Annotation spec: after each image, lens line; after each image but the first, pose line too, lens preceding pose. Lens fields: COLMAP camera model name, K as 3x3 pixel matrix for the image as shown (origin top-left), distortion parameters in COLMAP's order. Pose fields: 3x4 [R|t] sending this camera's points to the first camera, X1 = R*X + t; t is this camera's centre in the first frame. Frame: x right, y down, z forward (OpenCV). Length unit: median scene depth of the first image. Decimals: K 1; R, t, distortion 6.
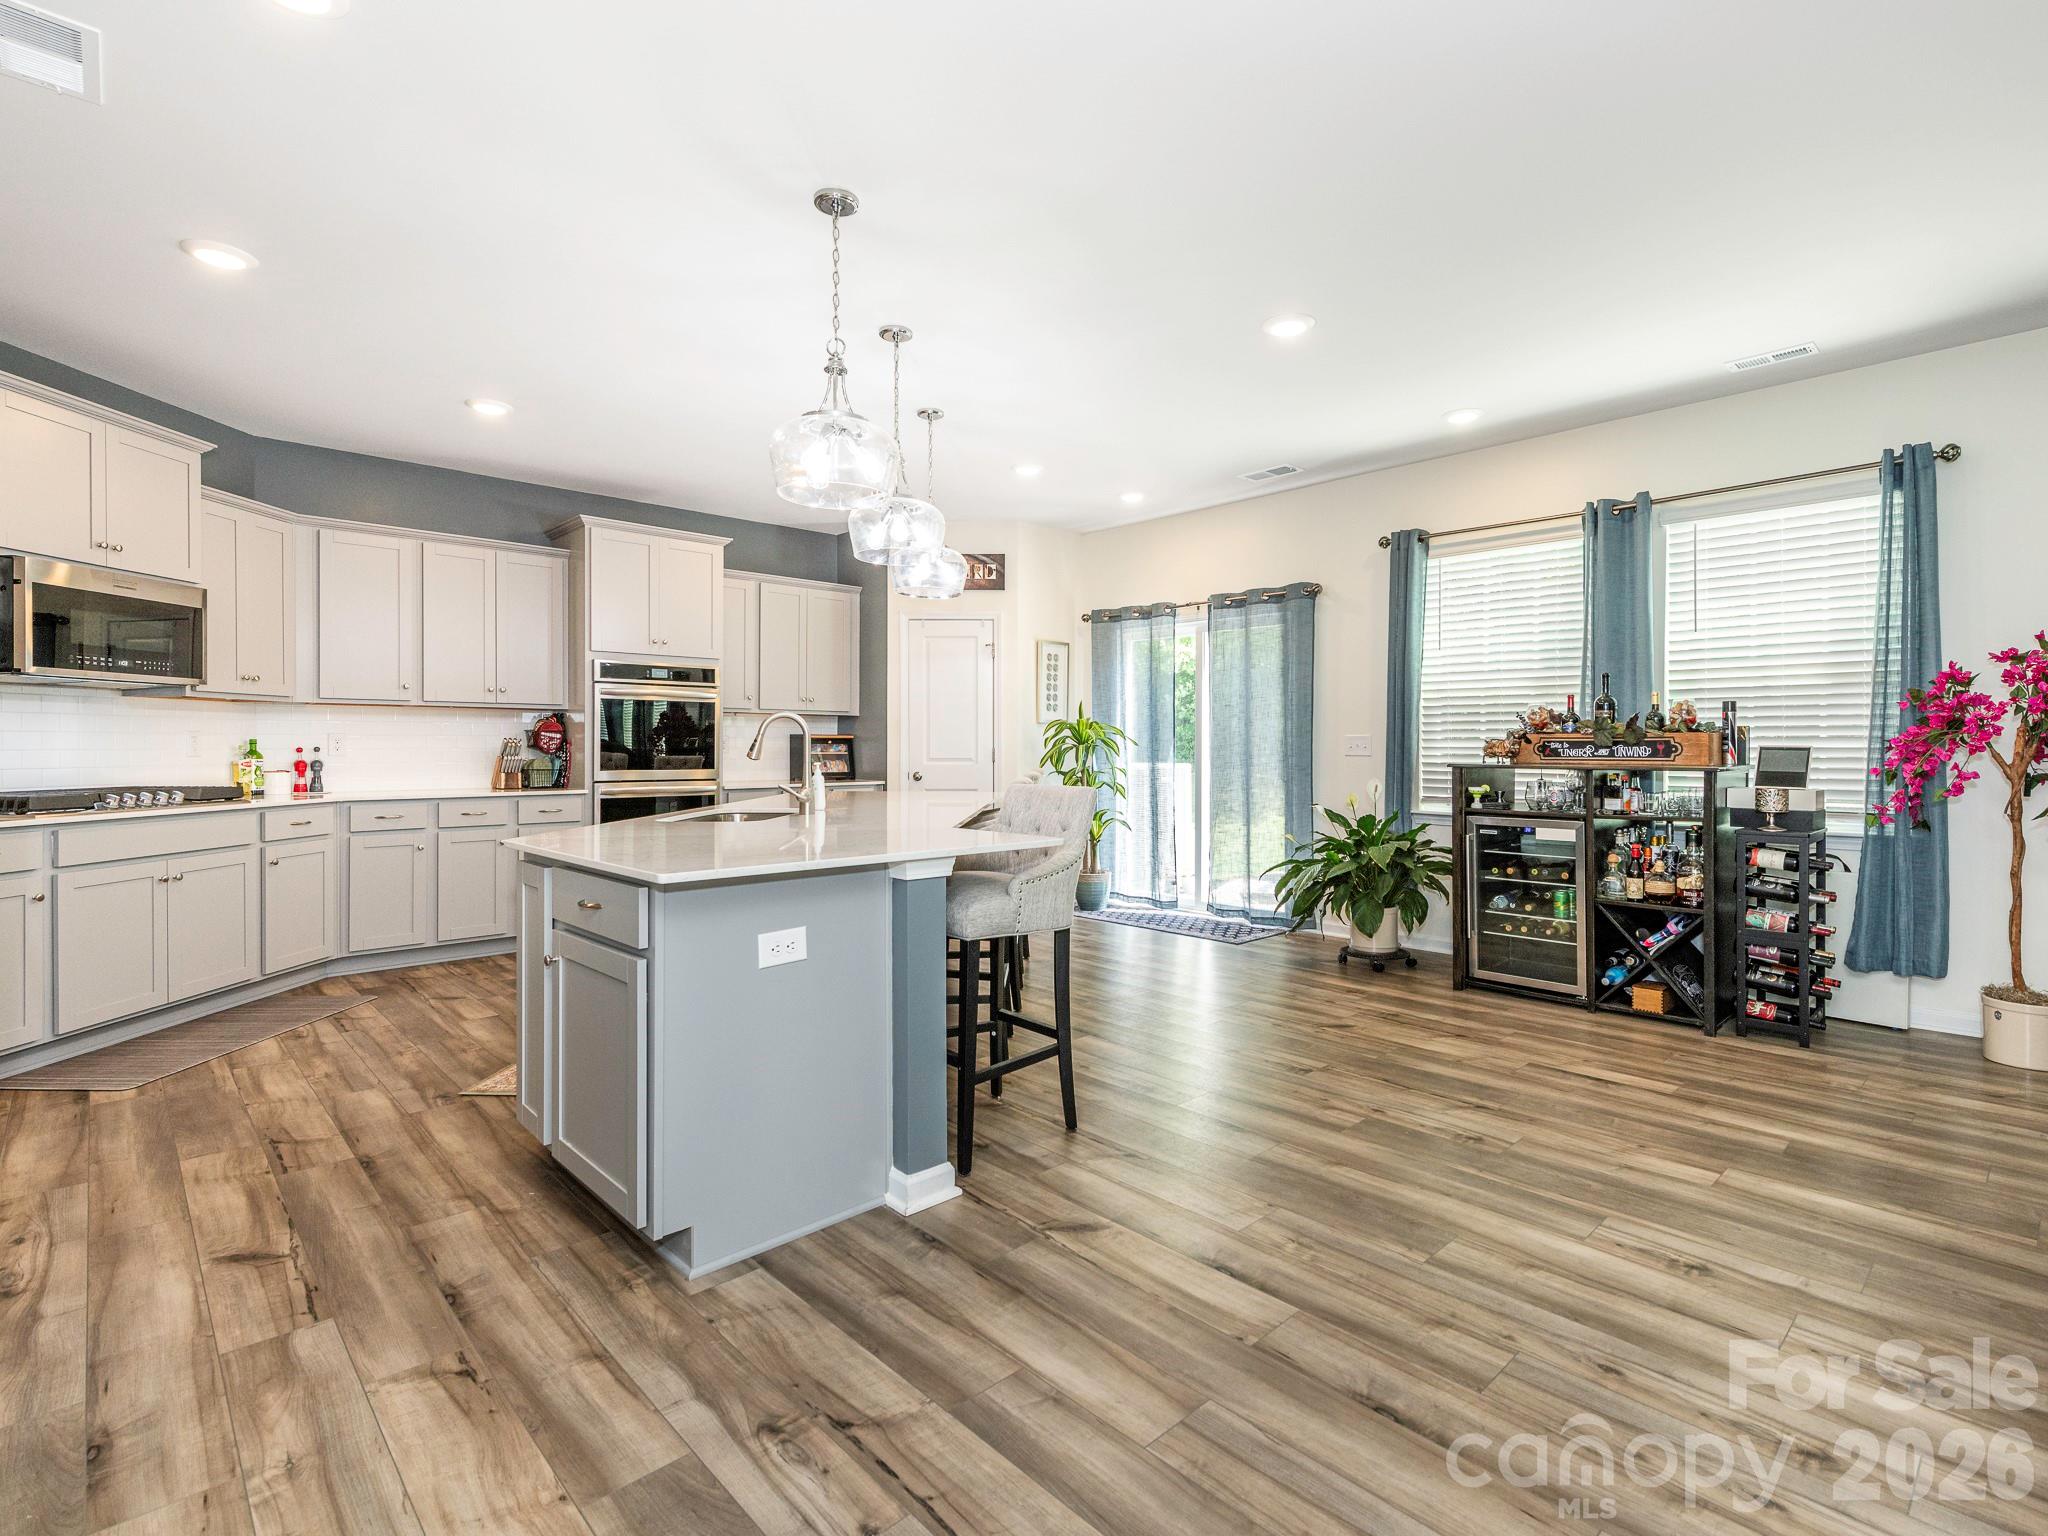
lens RADIAL K [[977.1, 0, 1047.8], [0, 977.1, 757.8], [0, 0, 1]] dist [-0.003150, -0.000377]
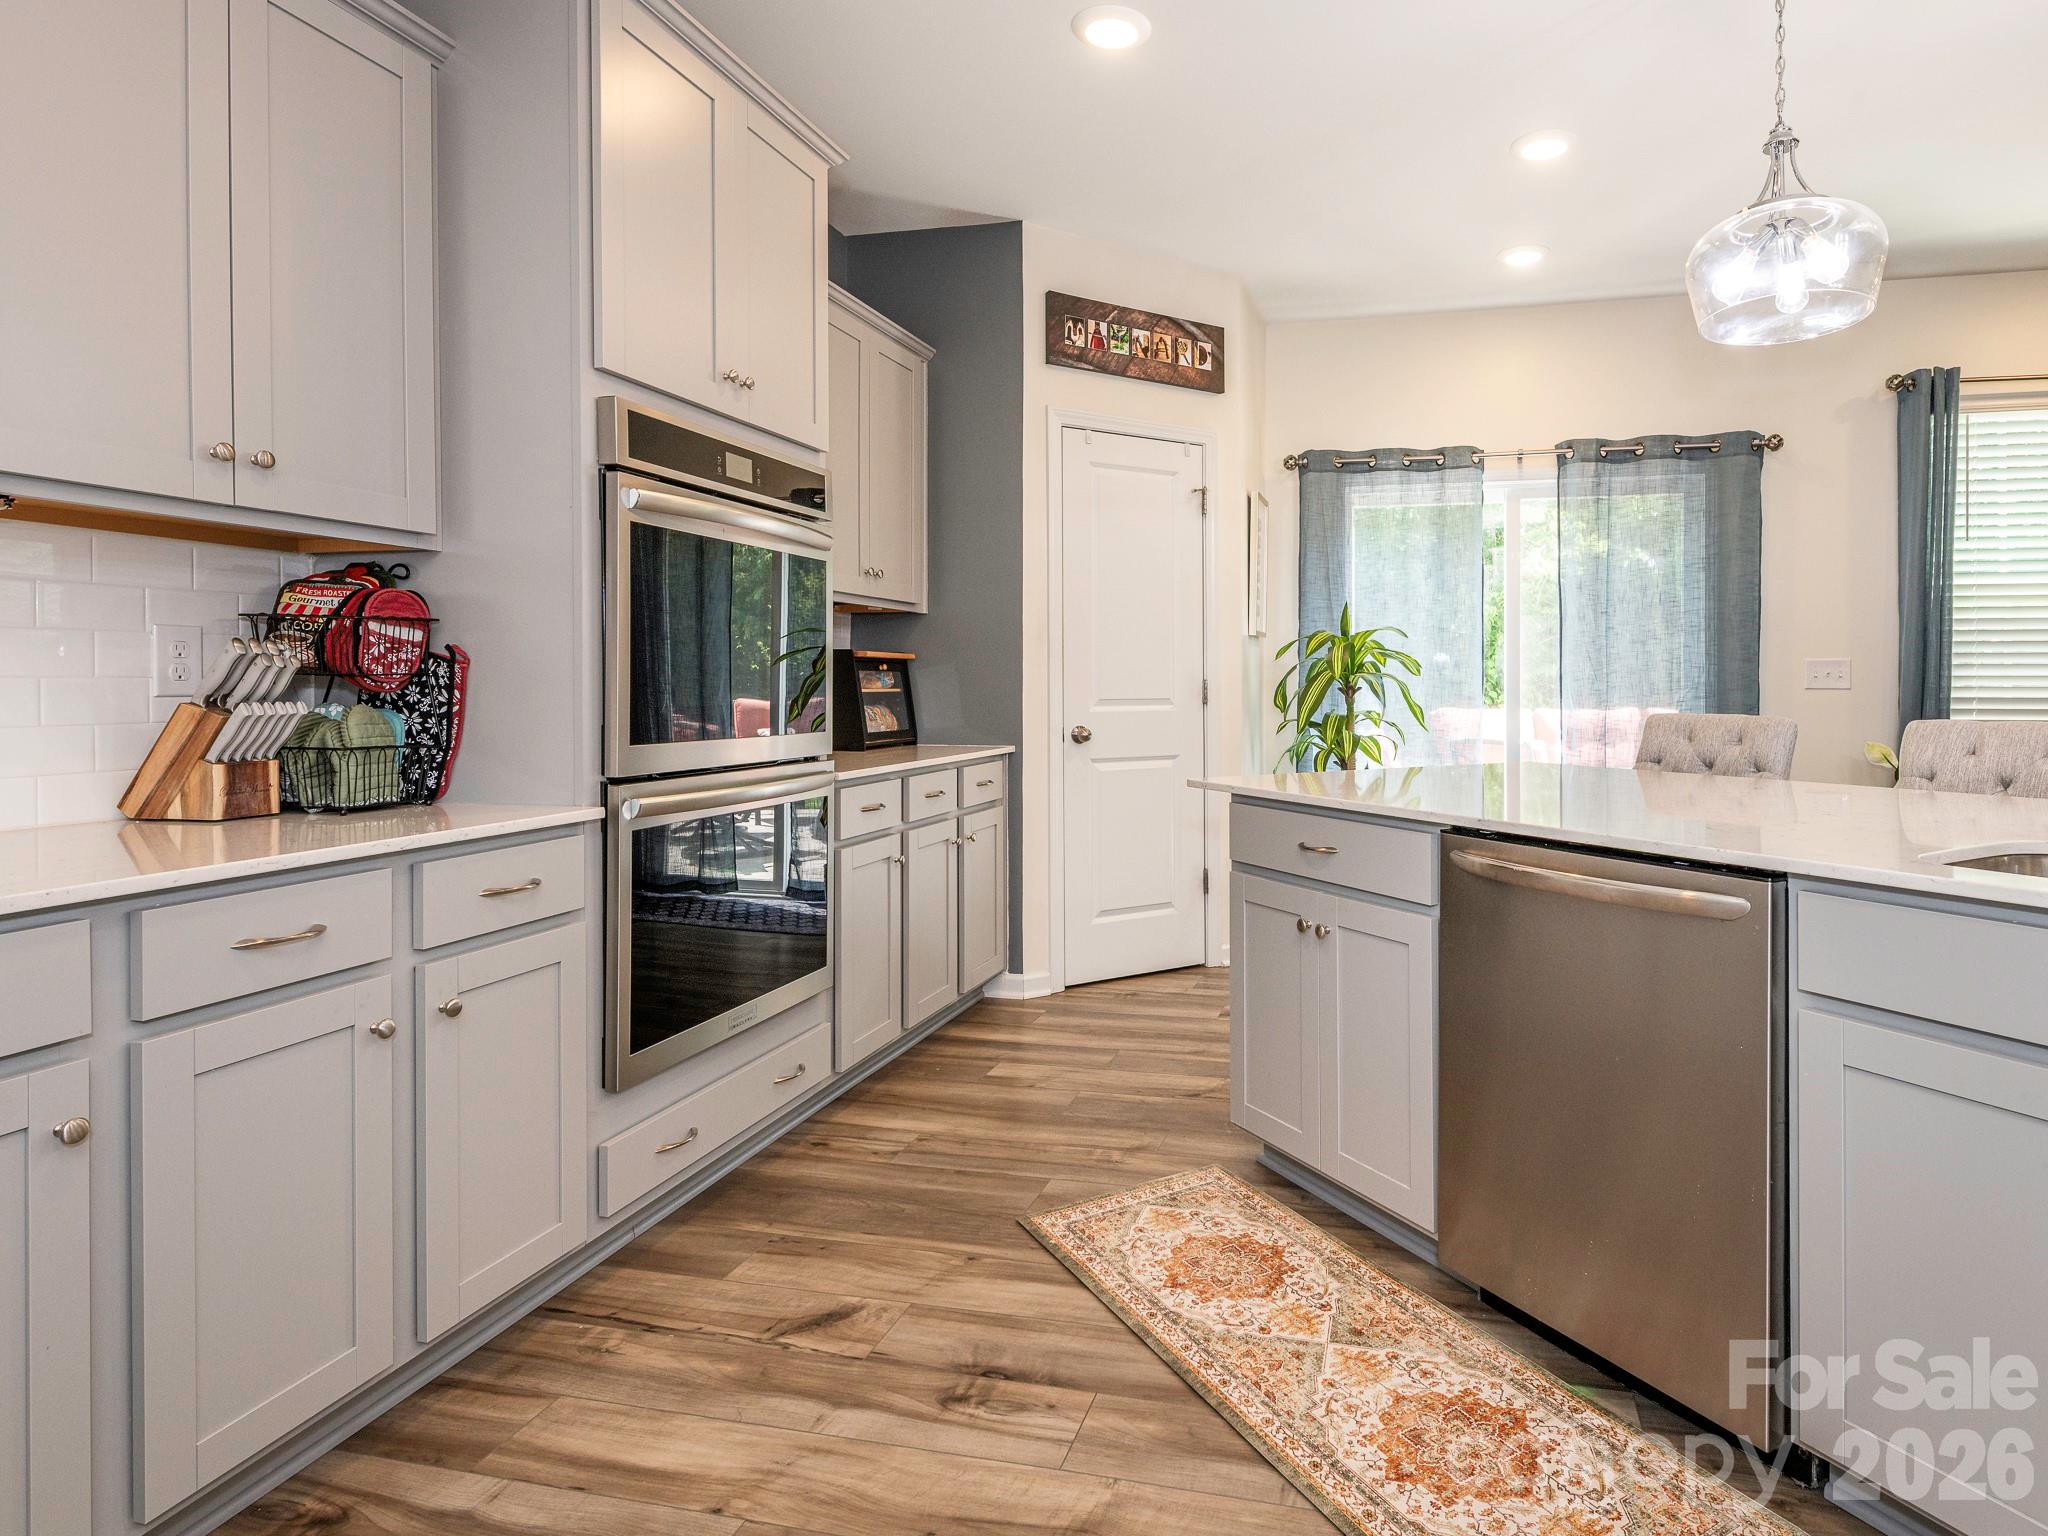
lens RADIAL K [[1085.8, 0, 1026.8], [0, 1085.8, 697.4], [0, 0, 1]] dist [0.001960, -0.000663]
pose [[0.831782, -0.008859, 0.555031, -0.614945], [0.008908, 0.999957, 0.002611, -0.003018], [-0.555031, 0.002773, 0.831825, 0.707393]]
